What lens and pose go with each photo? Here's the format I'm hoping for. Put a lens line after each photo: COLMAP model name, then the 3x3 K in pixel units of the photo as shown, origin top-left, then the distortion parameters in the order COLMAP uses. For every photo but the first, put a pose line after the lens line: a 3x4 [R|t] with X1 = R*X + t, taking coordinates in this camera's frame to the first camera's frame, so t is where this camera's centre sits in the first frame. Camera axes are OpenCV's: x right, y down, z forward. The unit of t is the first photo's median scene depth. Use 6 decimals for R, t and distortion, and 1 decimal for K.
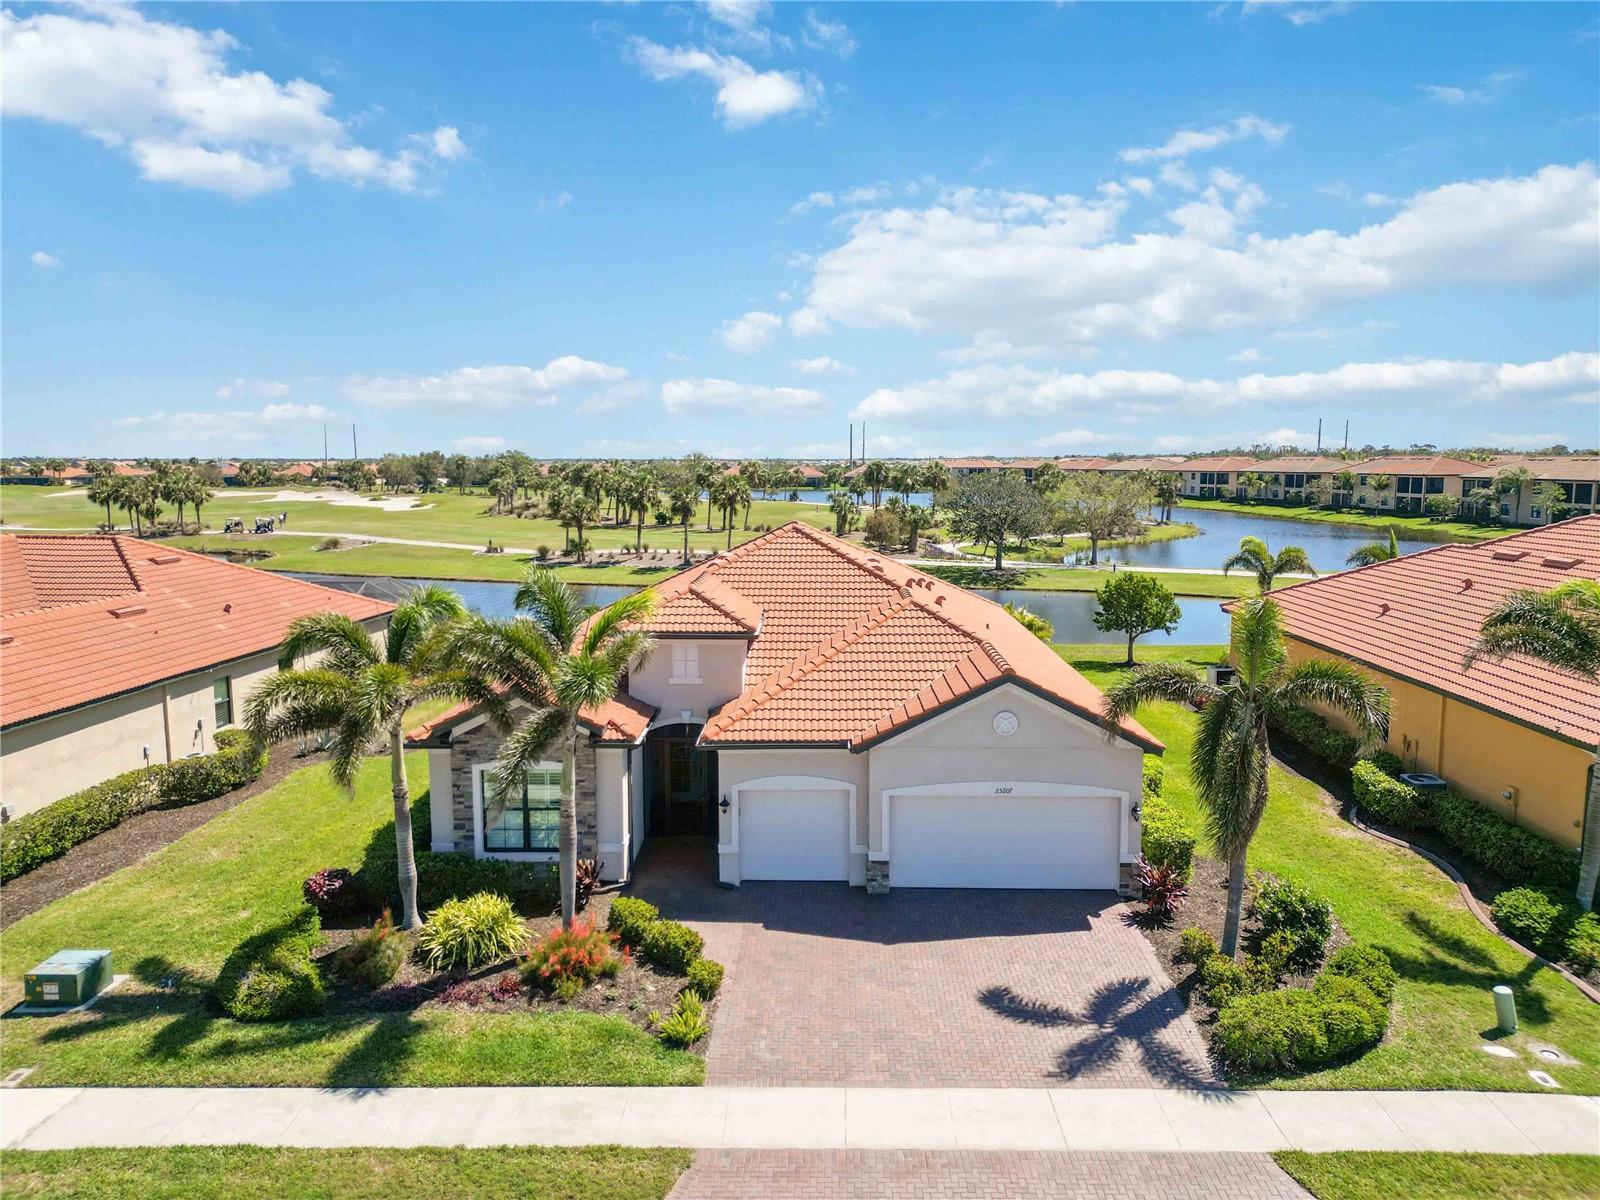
lens RADIAL K [[1116.5, 0, 797.1], [0, 1116.5, 595.4], [0, 0, 1]] dist [0.064533, -0.056557]
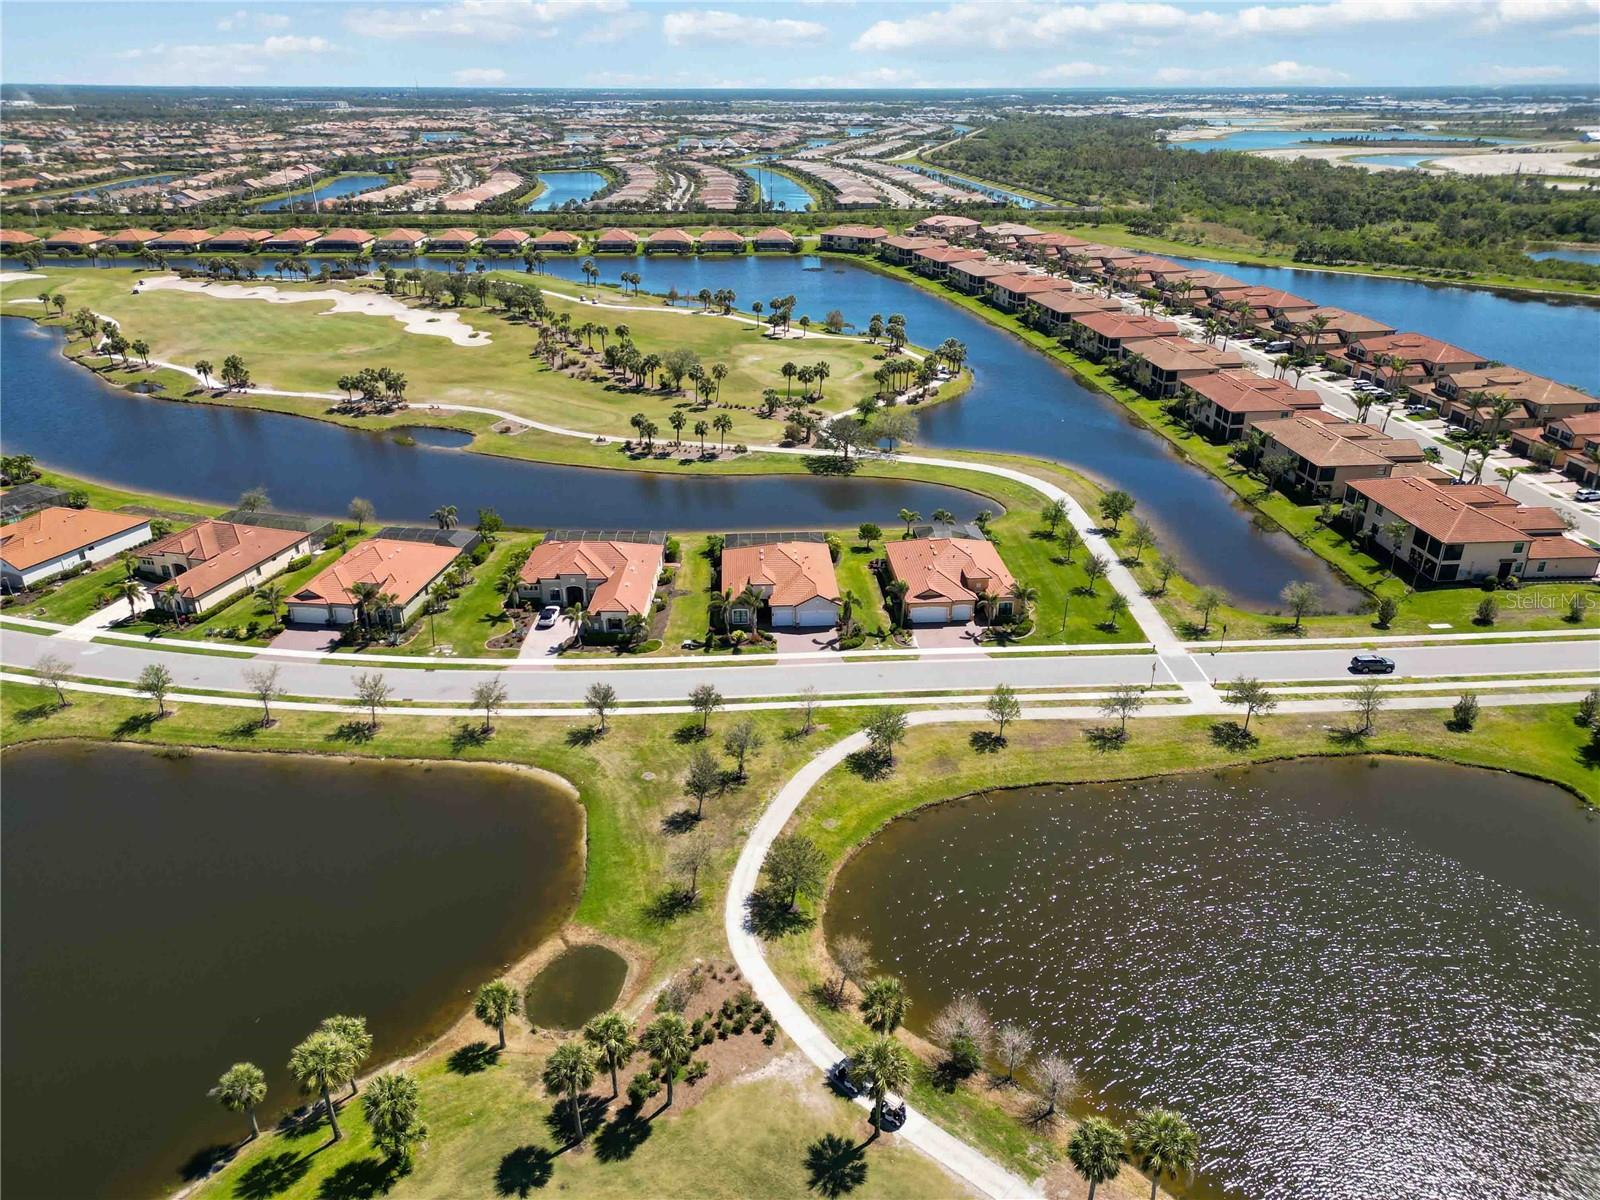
lens RADIAL K [[1118.1, 0, 797.0], [0, 1118.1, 592.9], [0, 0, 1]] dist [0.070659, -0.069263]
pose [[0.996280, -0.032518, 0.079800, -0.475431], [0.007444, 0.955081, 0.296251, -1.981556], [-0.085849, -0.294555, 0.951771, -5.480508]]
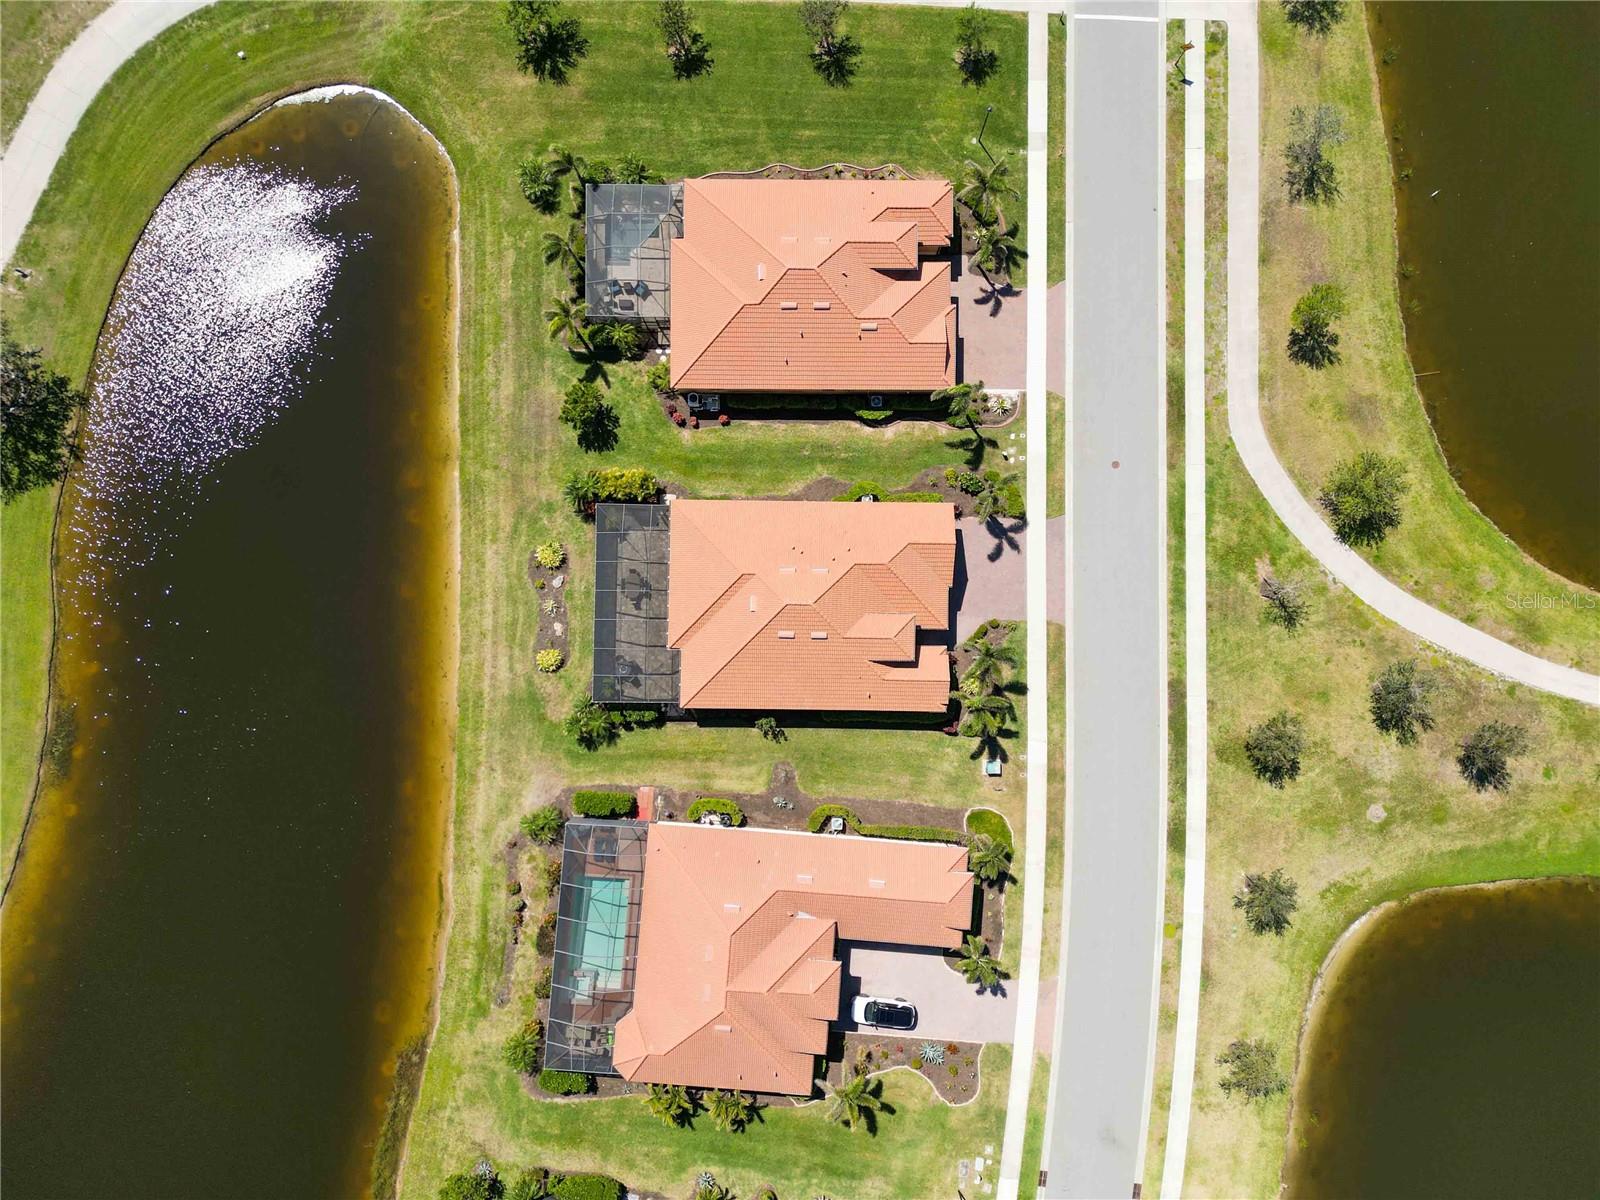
lens RADIAL K [[1118.1, 0, 797.0], [0, 1118.1, 592.9], [0, 0, 1]] dist [0.070659, -0.069263]
pose [[-0.014839, -0.999223, 0.036511, -0.105874], [0.116185, 0.034544, 0.992627, -3.878168], [-0.993117, 0.018972, 0.115583, 1.175675]]
